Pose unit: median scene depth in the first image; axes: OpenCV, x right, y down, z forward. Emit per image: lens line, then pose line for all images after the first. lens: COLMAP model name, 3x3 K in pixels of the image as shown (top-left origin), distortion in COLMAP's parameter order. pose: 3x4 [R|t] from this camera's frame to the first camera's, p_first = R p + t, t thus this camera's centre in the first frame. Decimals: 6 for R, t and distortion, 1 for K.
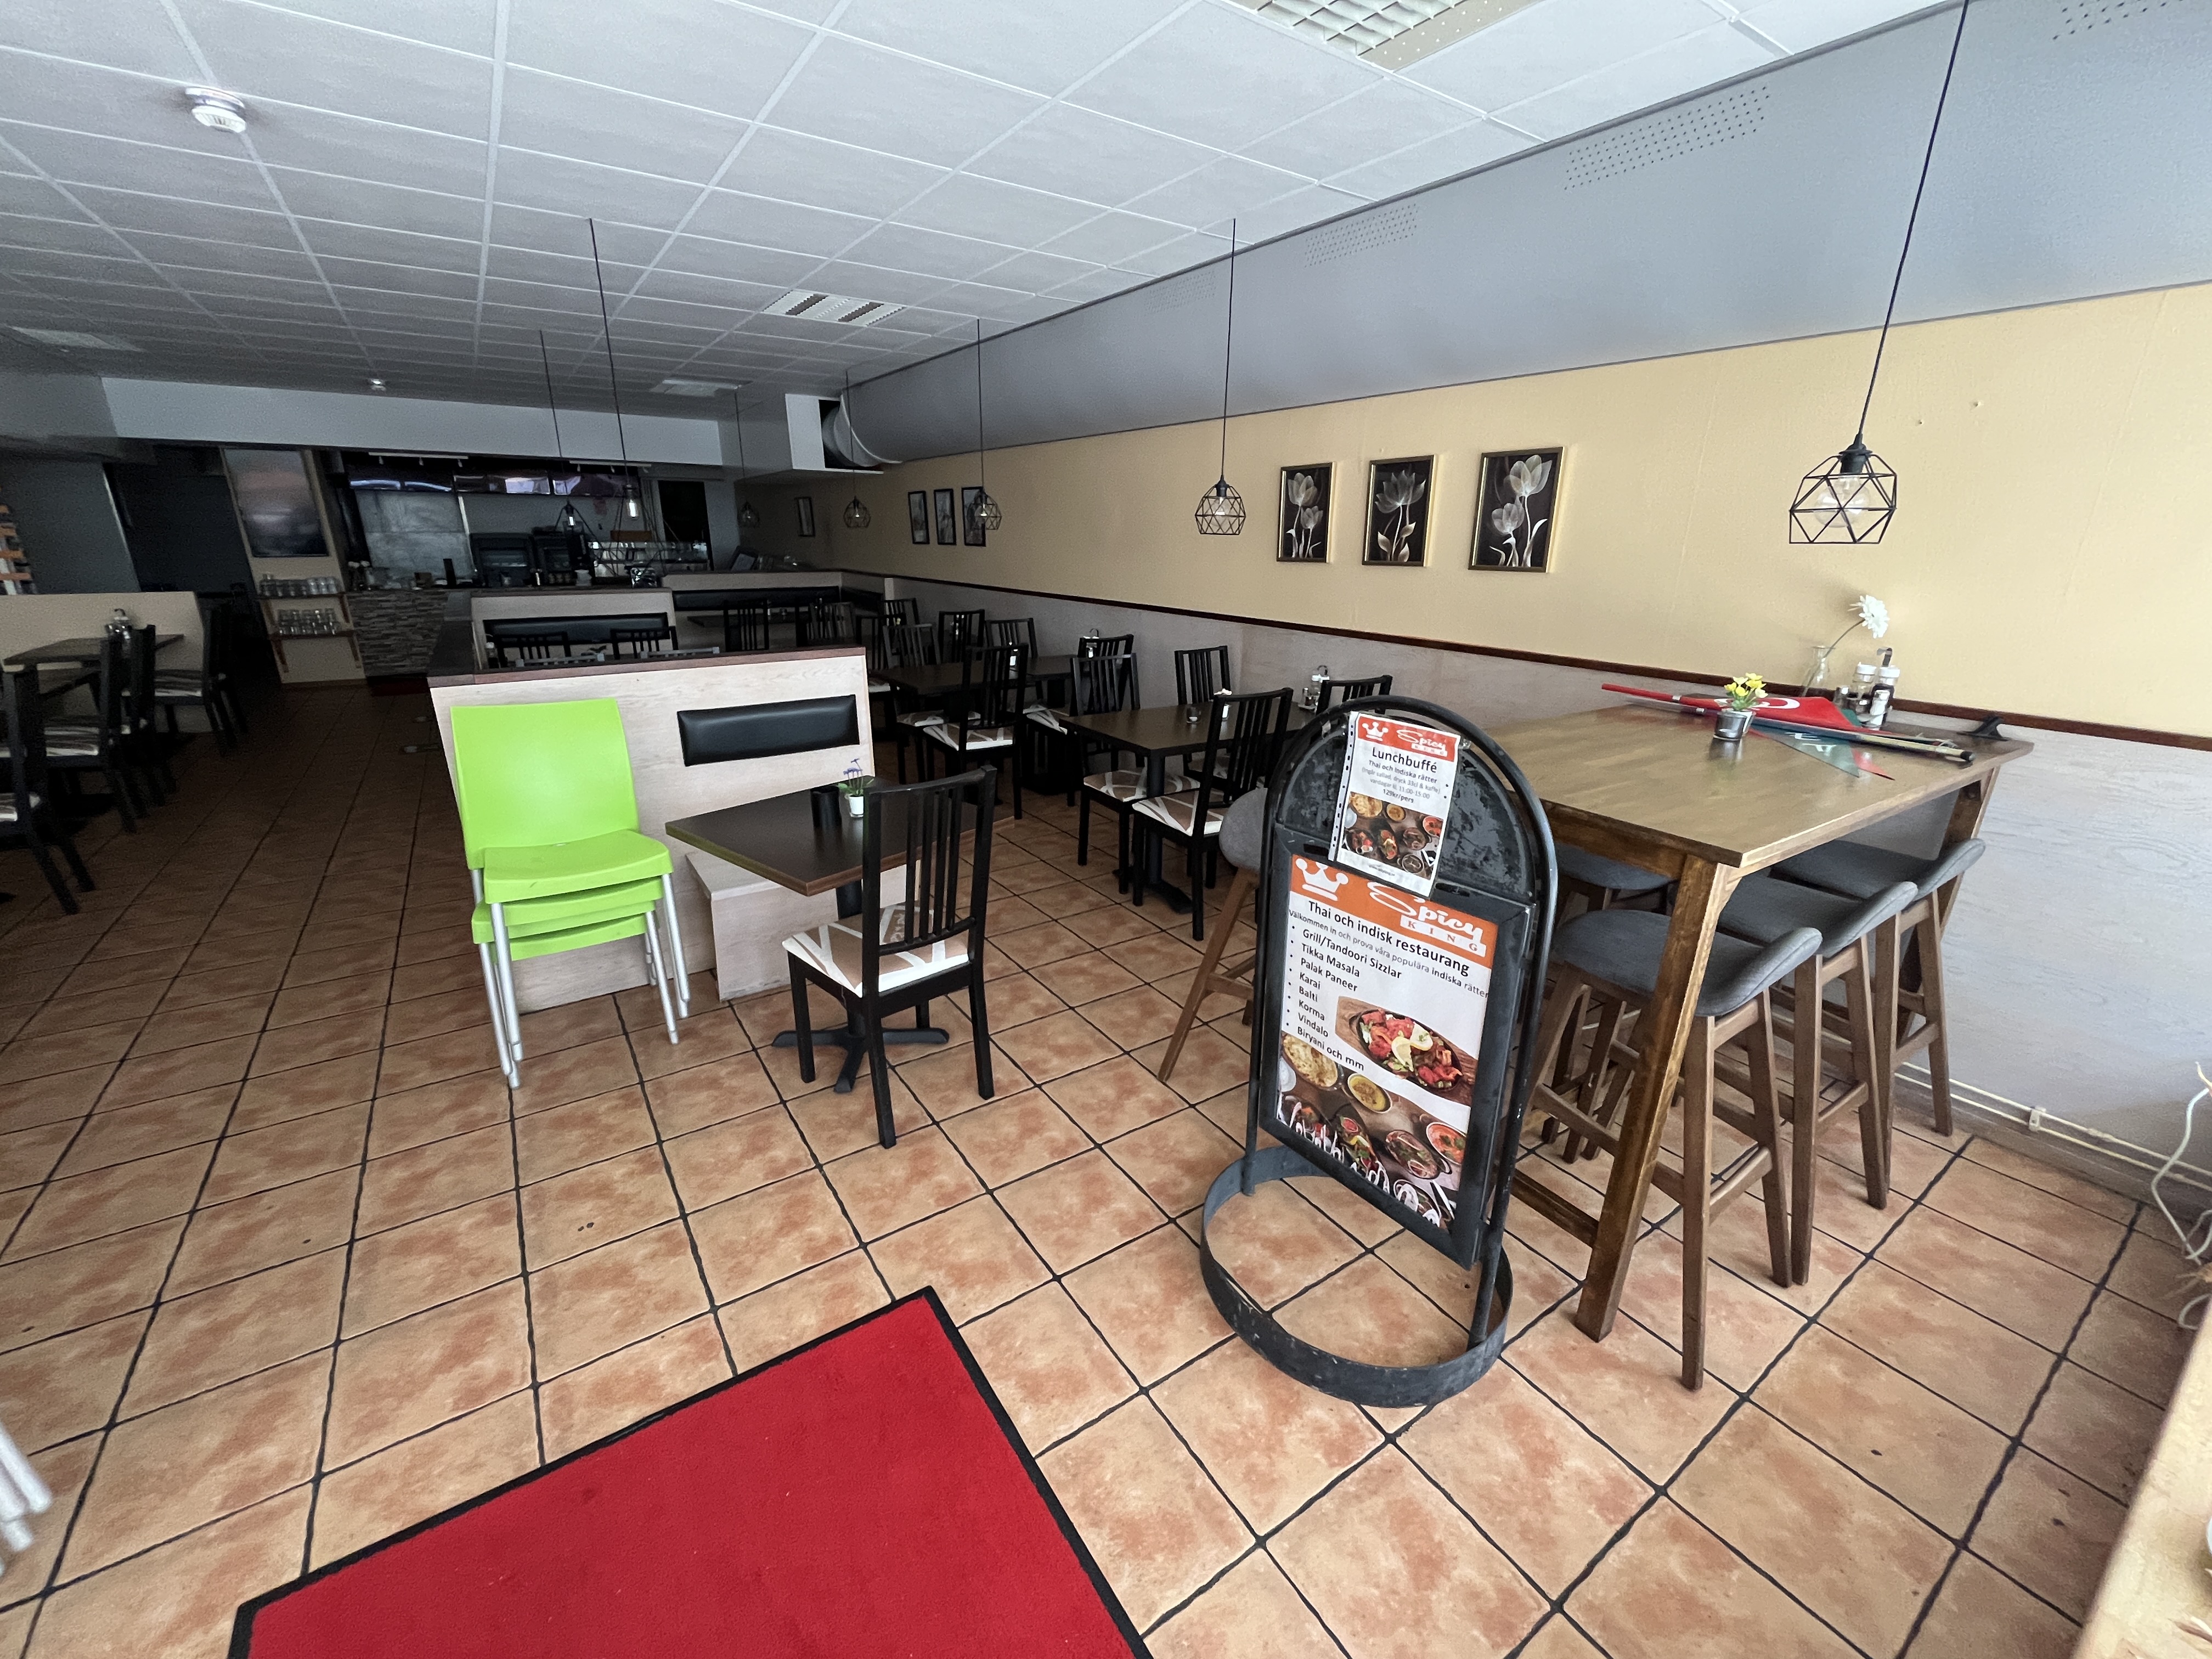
lens RADIAL K [[900.3, 0, 1105.5], [0, 900.3, 824.4], [0, 0, 1]] dist [0.001623, -0.002641]
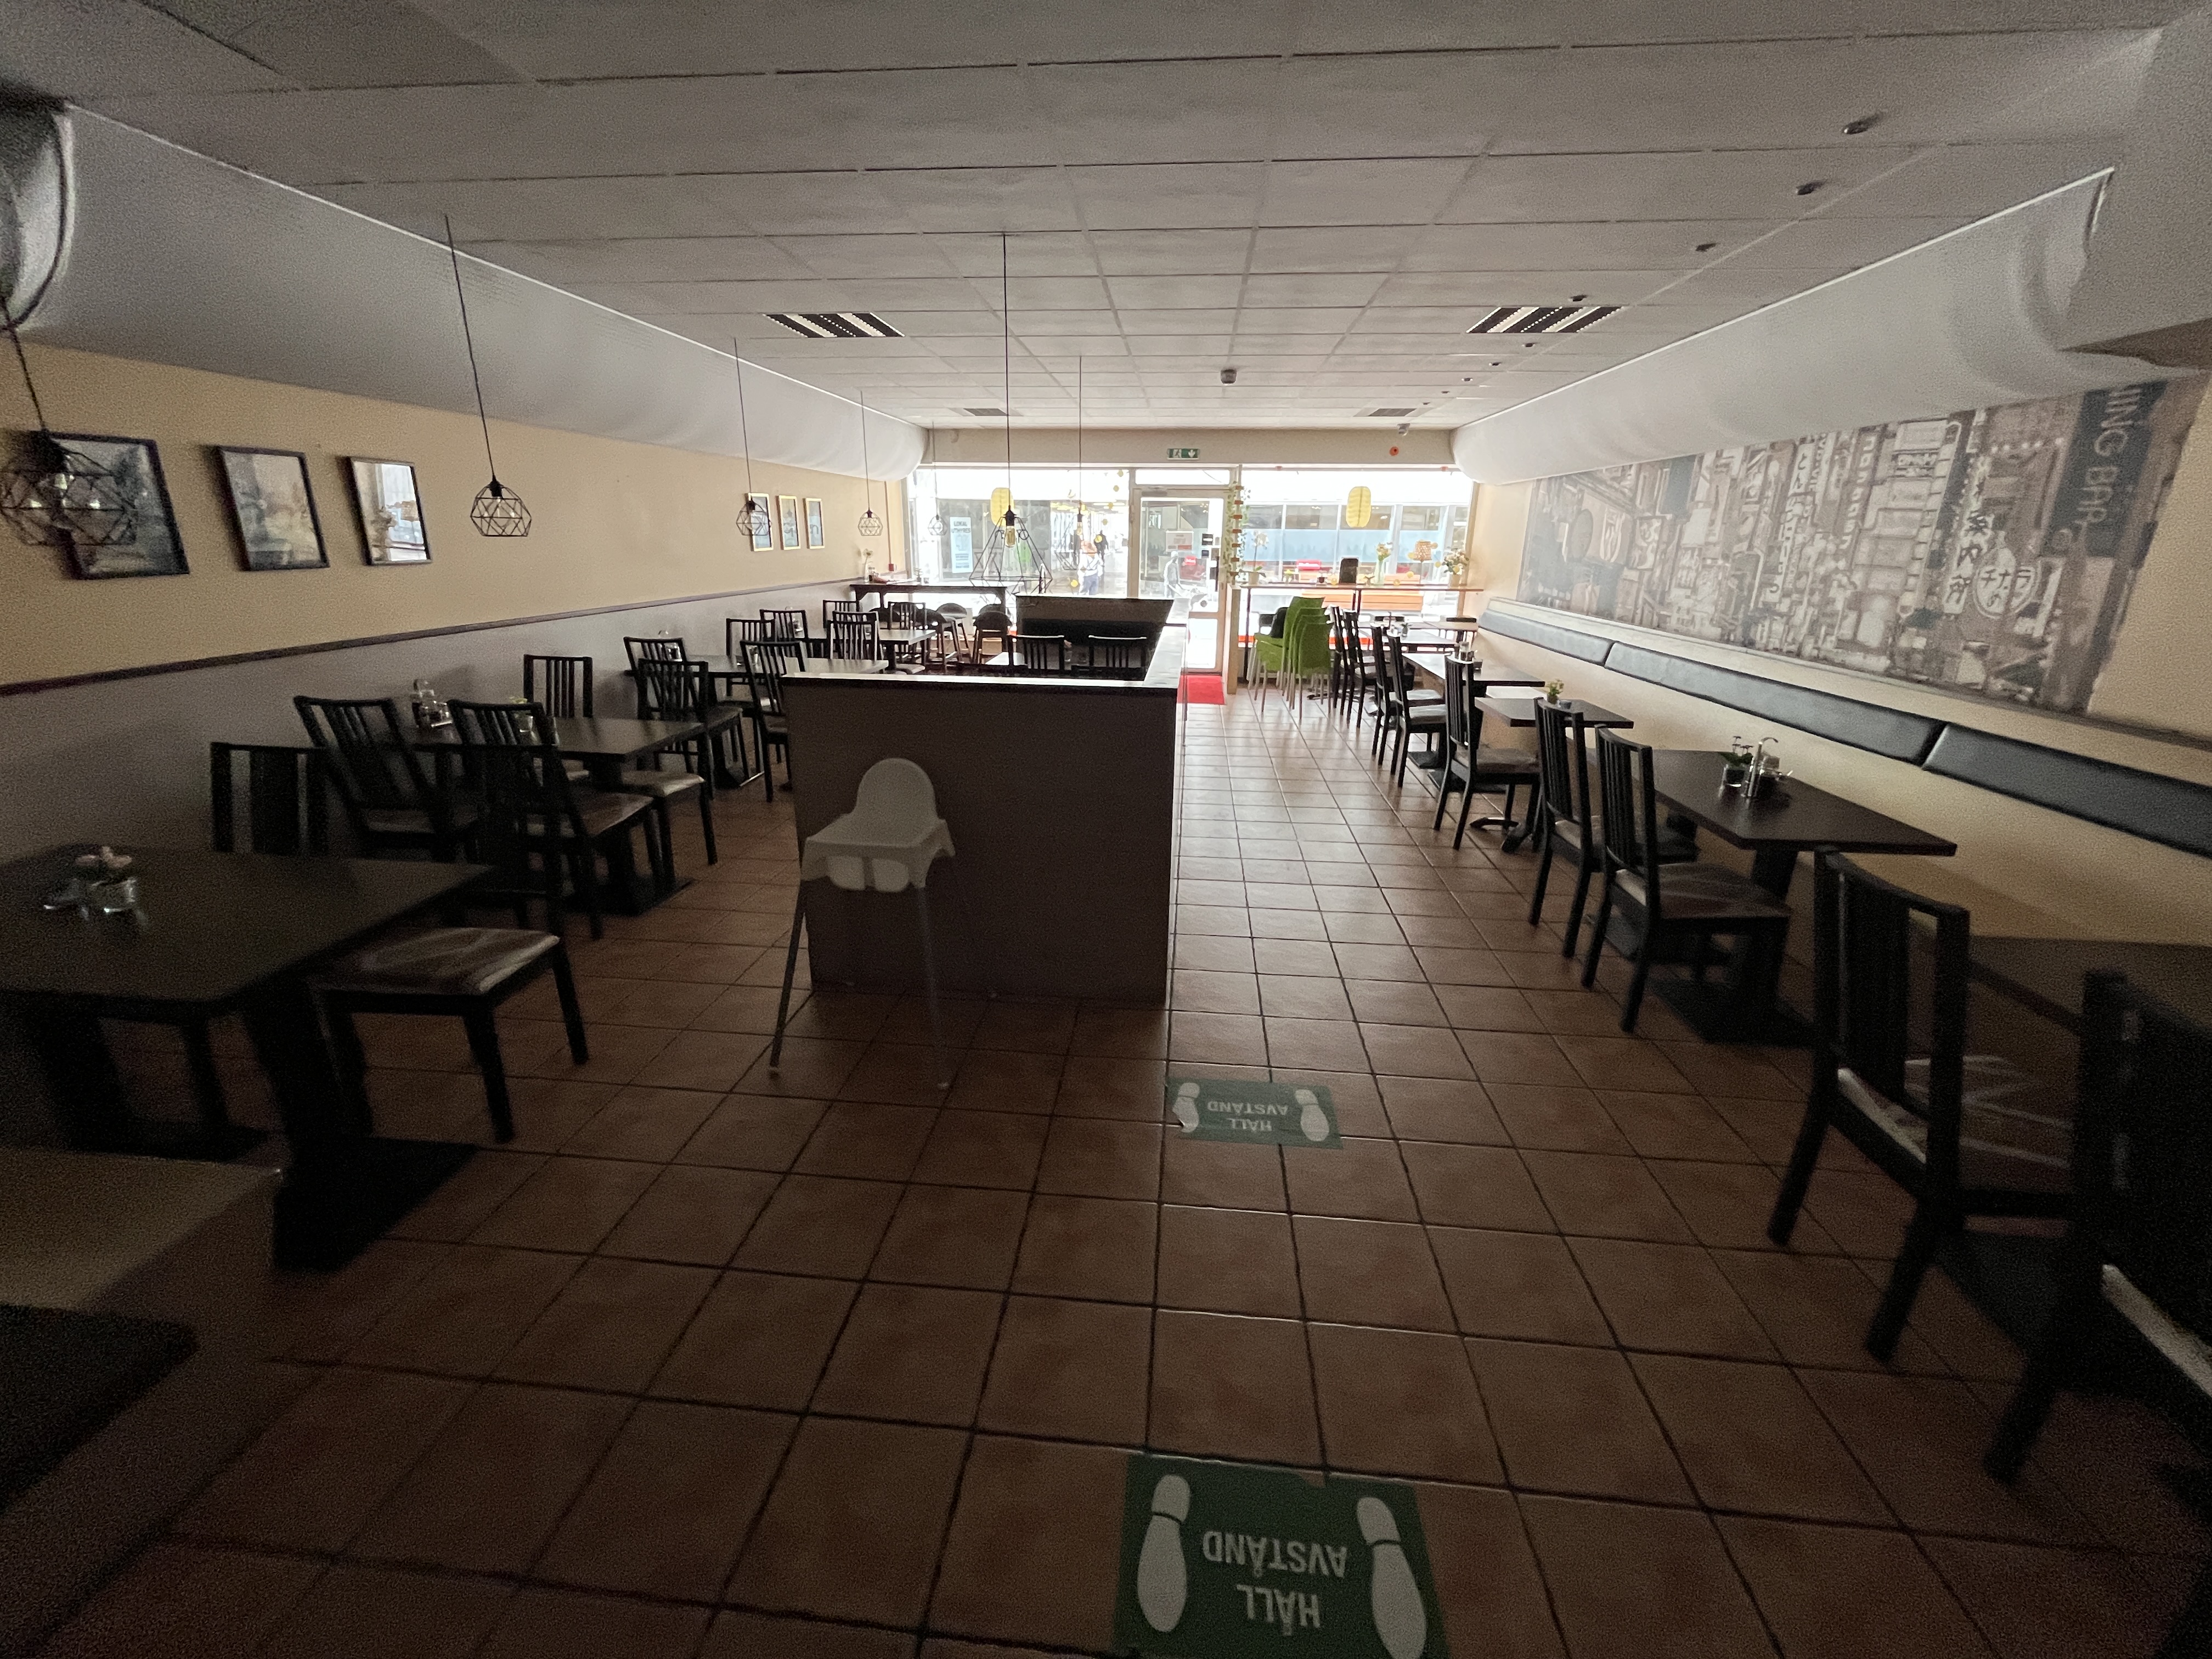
lens RADIAL K [[900.3, 0, 1105.5], [0, 900.3, 824.4], [0, 0, 1]] dist [0.001623, -0.002641]
pose [[-0.773526, -0.209228, 0.598232, -0.925099], [0.183970, 0.829161, 0.527871, -0.426803], [-0.606476, 0.518379, -0.602885, 1.262225]]
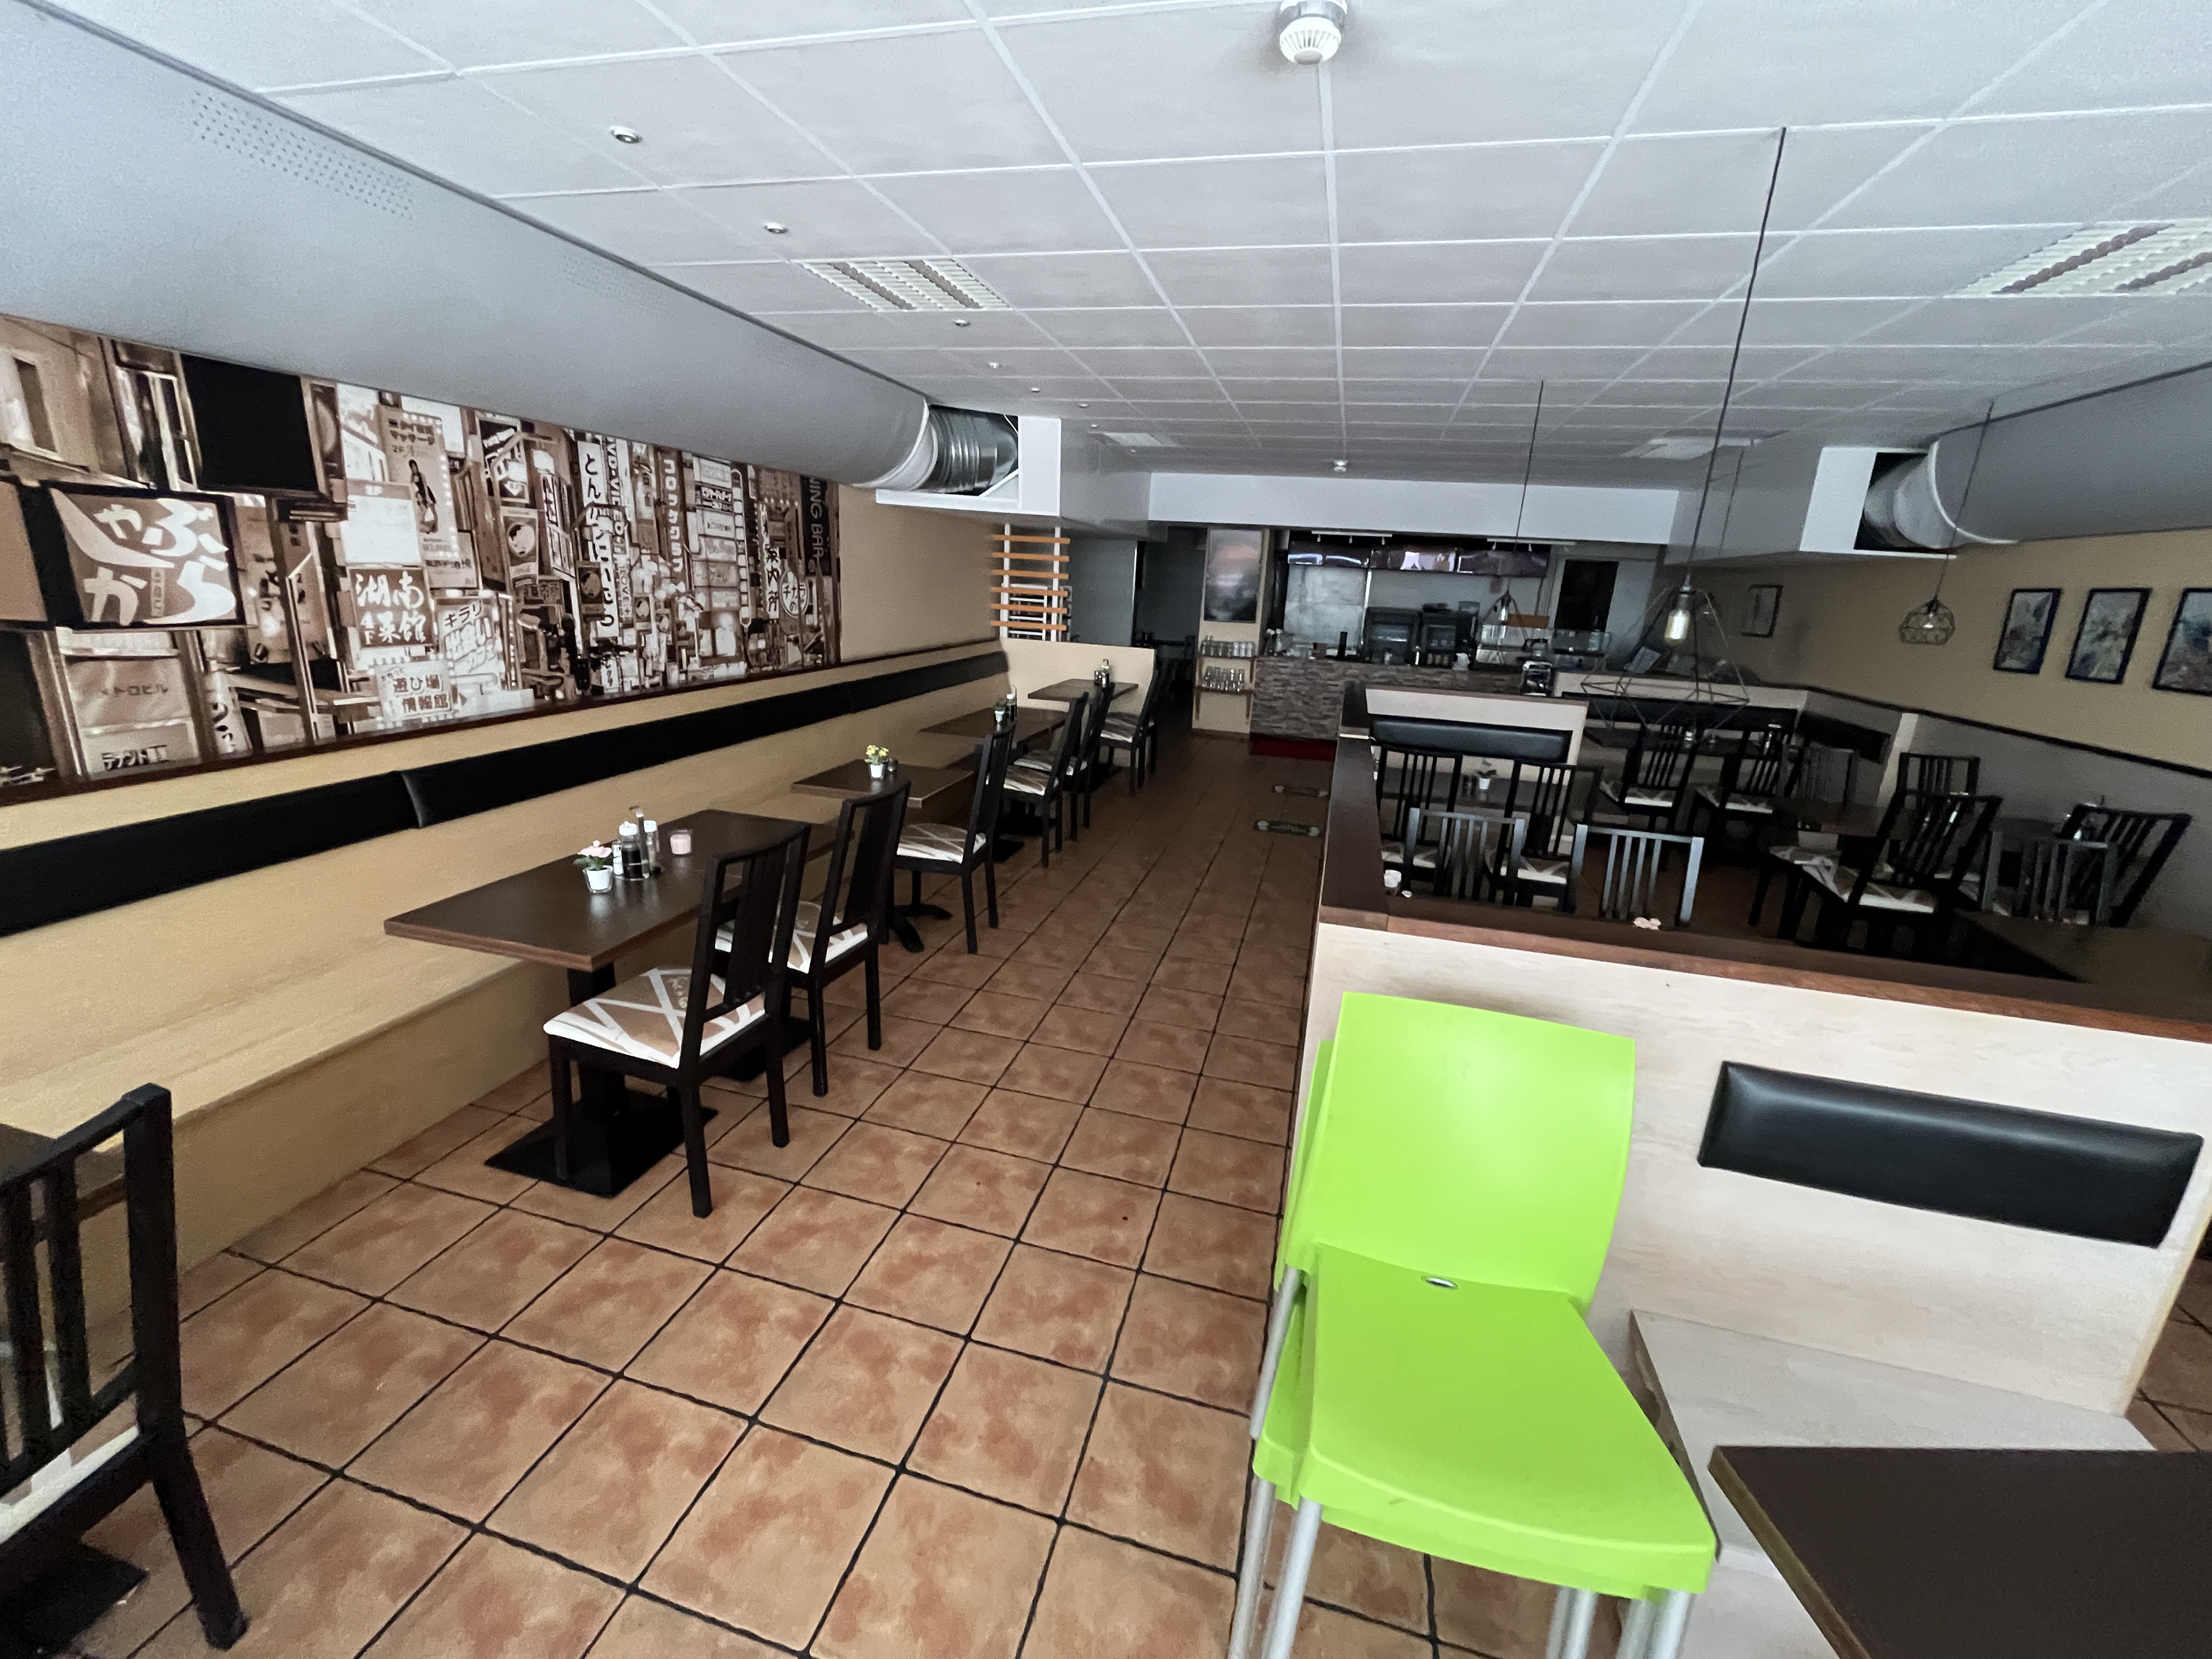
lens RADIAL K [[900.3, 0, 1105.5], [0, 900.3, 824.4], [0, 0, 1]] dist [0.001623, -0.002641]
pose [[0.656637, 0.227379, -0.719115, -0.136197], [-0.279941, 0.958838, 0.047558, -0.063991], [0.700329, 0.170082, 0.693262, 0.151323]]
